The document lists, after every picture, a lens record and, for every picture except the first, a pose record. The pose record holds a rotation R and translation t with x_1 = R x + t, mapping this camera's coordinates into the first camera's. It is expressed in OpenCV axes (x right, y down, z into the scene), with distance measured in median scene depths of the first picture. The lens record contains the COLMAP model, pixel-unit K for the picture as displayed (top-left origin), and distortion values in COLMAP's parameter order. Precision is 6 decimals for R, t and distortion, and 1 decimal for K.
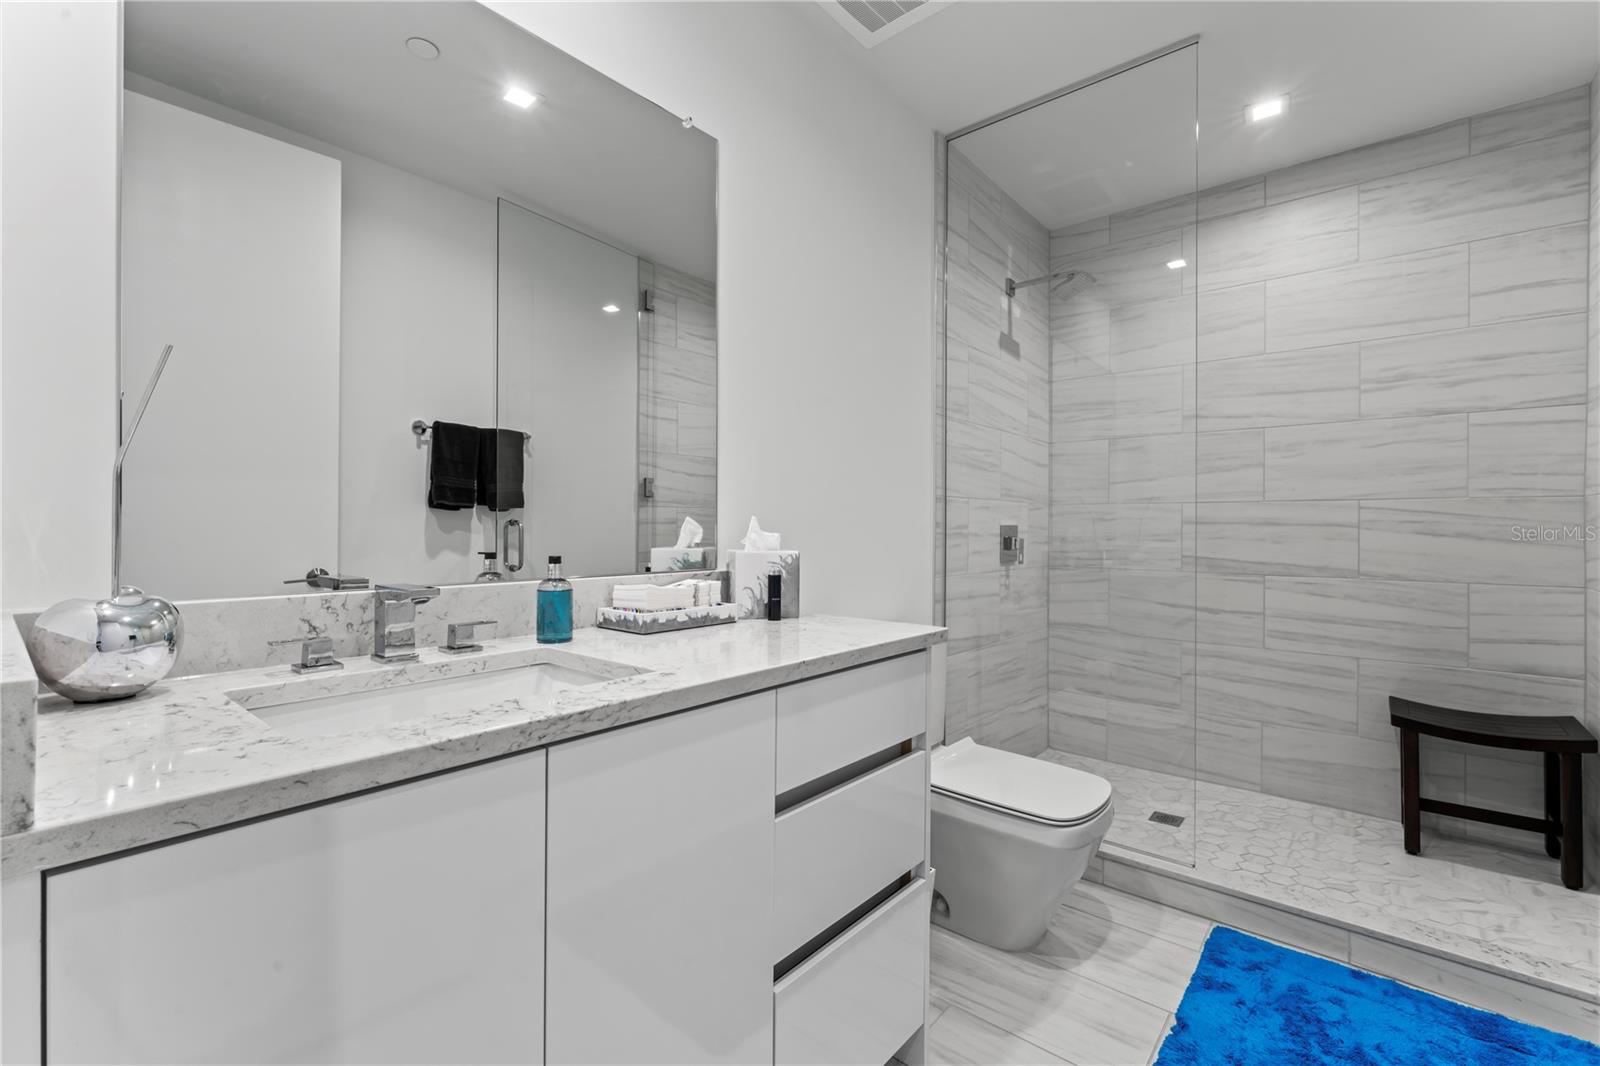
lens RADIAL K [[693.8, 0, 800.0], [0, 693.8, 533.0], [0, 0, 1]] dist [0.000803, -0.000036]
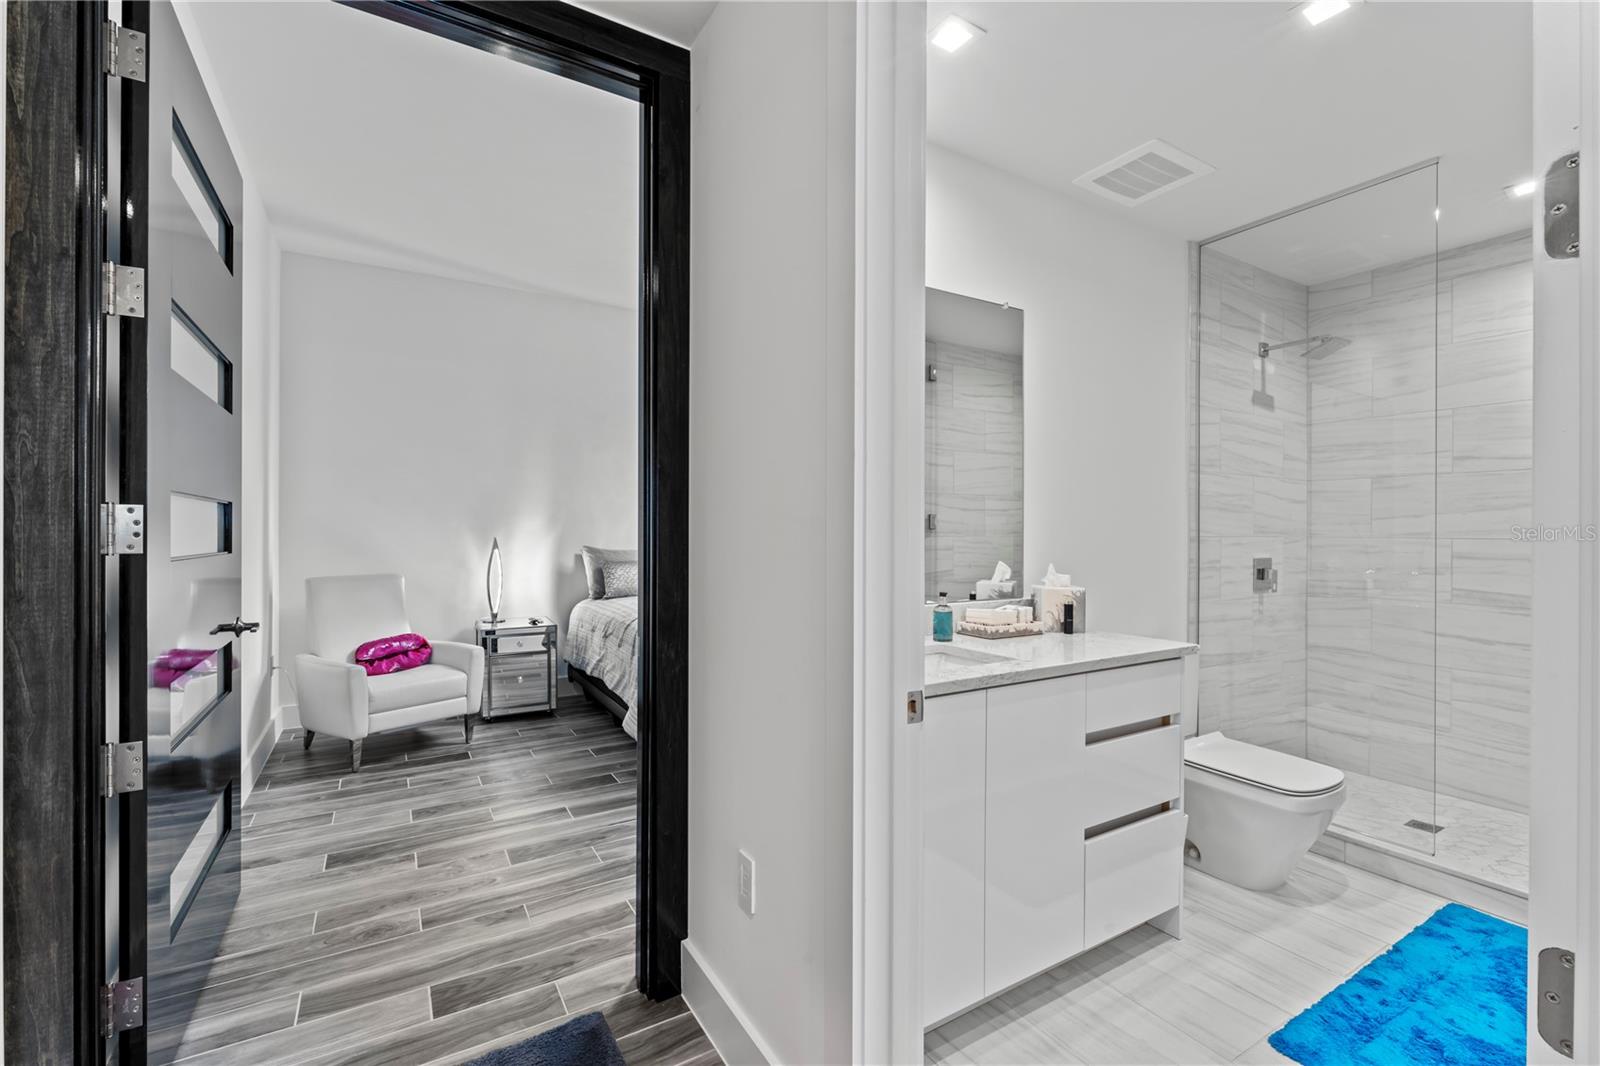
lens RADIAL K [[686.7, 0, 795.6], [0, 686.7, 536.6], [0, 0, 1]] dist [-0.001481, 0.000080]
pose [[0.945636, 0.000094, -0.325227, -0.068596], [-0.001022, 0.999996, -0.002681, -0.050079], [0.325225, 0.002867, 0.945632, -0.374606]]
